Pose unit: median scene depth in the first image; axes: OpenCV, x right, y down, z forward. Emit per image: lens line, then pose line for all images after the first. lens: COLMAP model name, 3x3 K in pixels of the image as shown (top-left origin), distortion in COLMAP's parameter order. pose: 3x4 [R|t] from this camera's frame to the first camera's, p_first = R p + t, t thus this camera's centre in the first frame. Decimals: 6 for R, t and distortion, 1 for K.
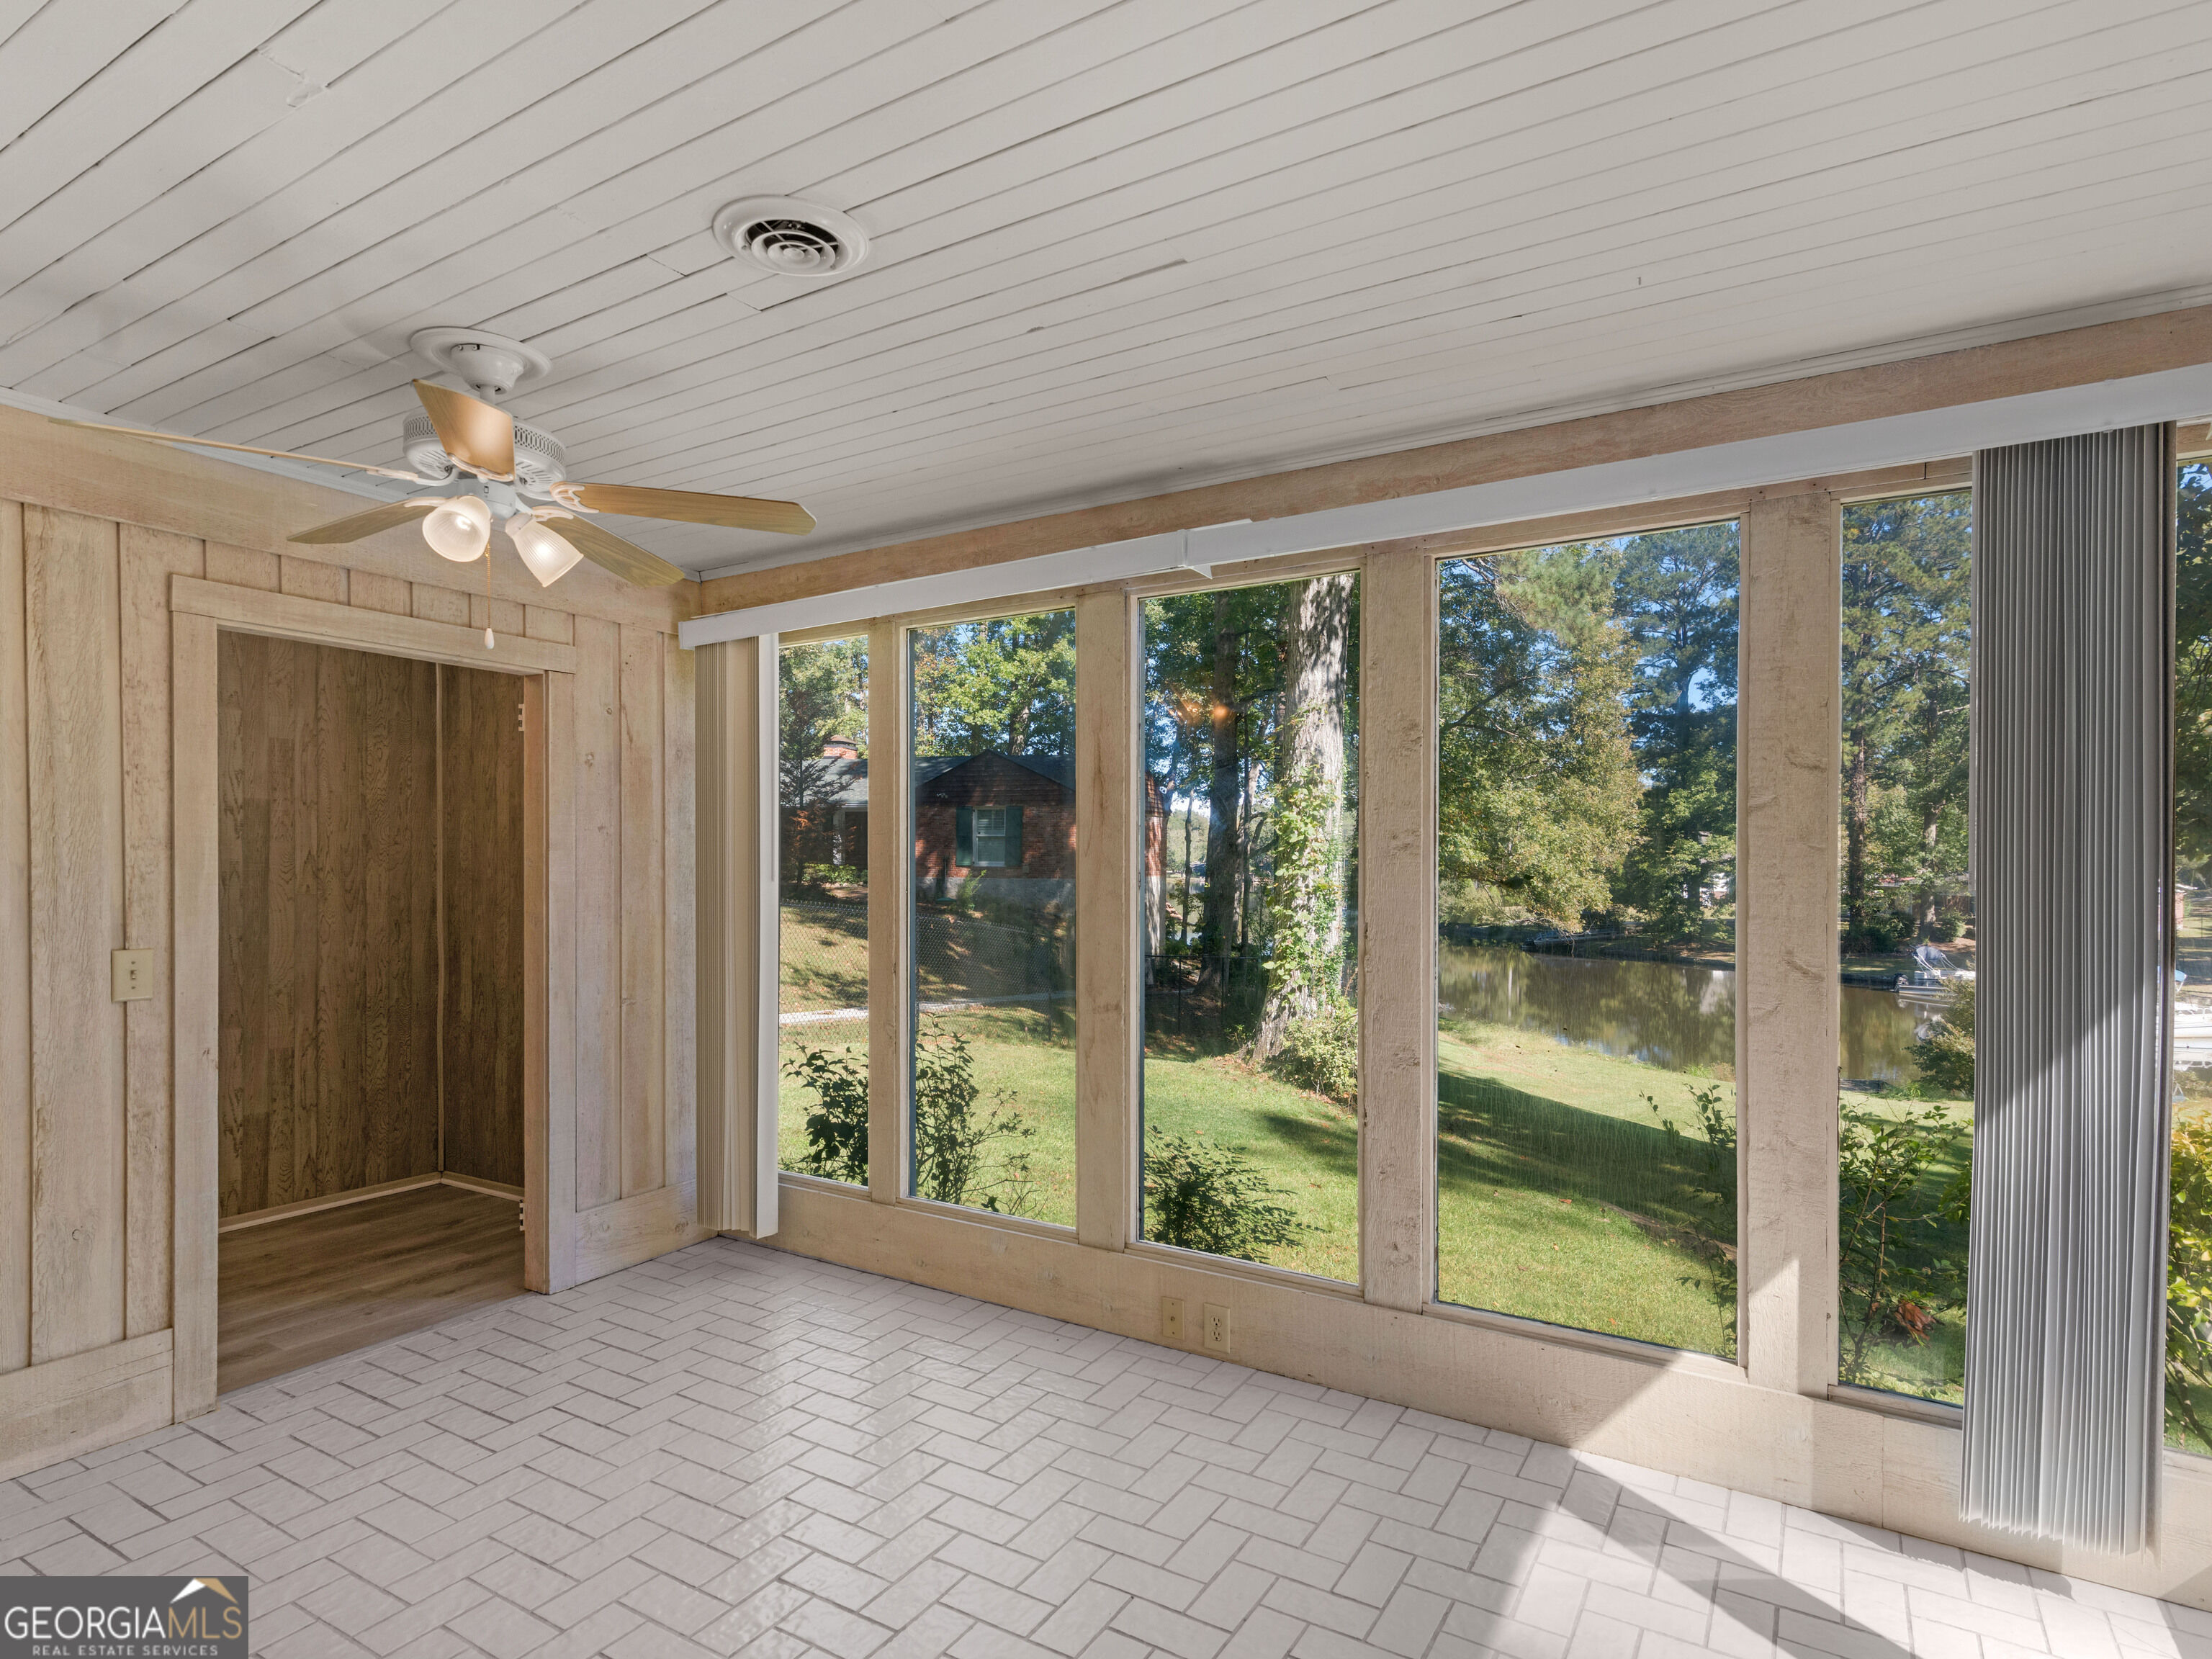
lens RADIAL K [[1156.7, 0, 1105.4], [0, 1156.7, 885.0], [0, 0, 1]] dist [0.018321, -0.004991]
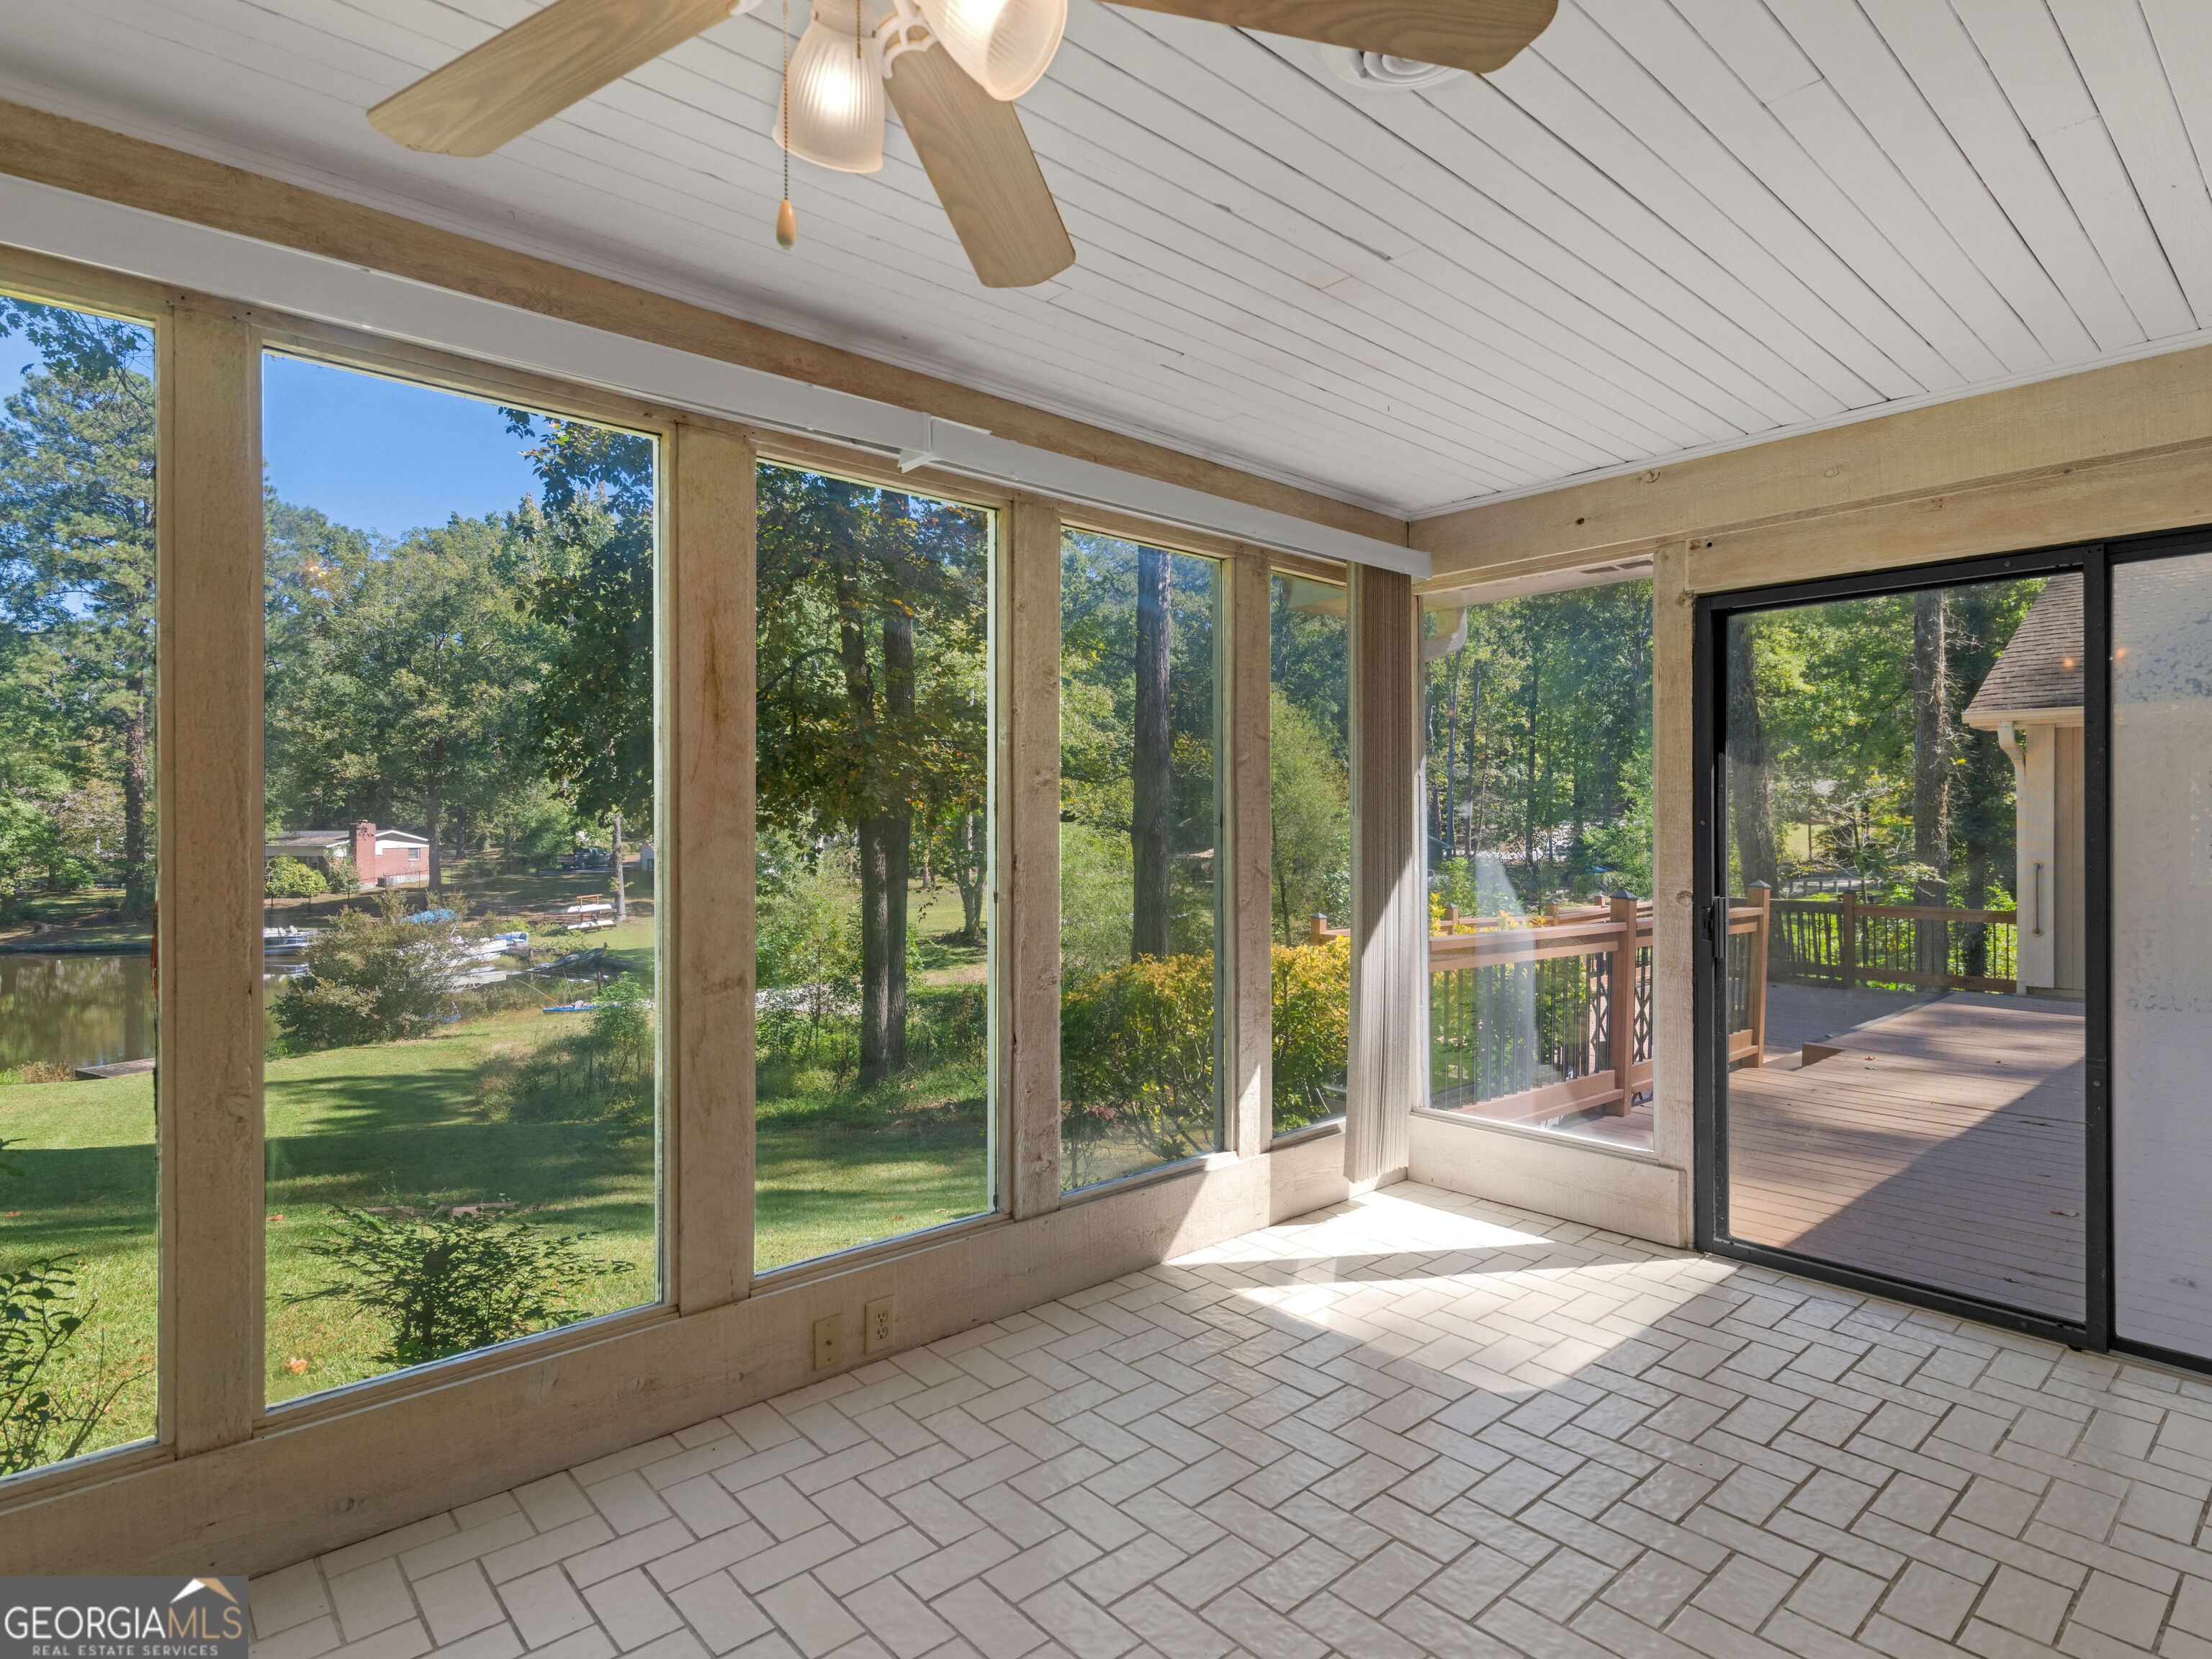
lens RADIAL K [[1156.7, 0, 1097.9], [0, 1156.7, 841.0], [0, 0, 1]] dist [0.018321, -0.004991]
pose [[0.306874, -0.016254, 0.951611, -0.828838], [0.020632, 0.999733, 0.010422, 0.012629], [-0.951526, 0.016435, 0.307128, 0.688041]]
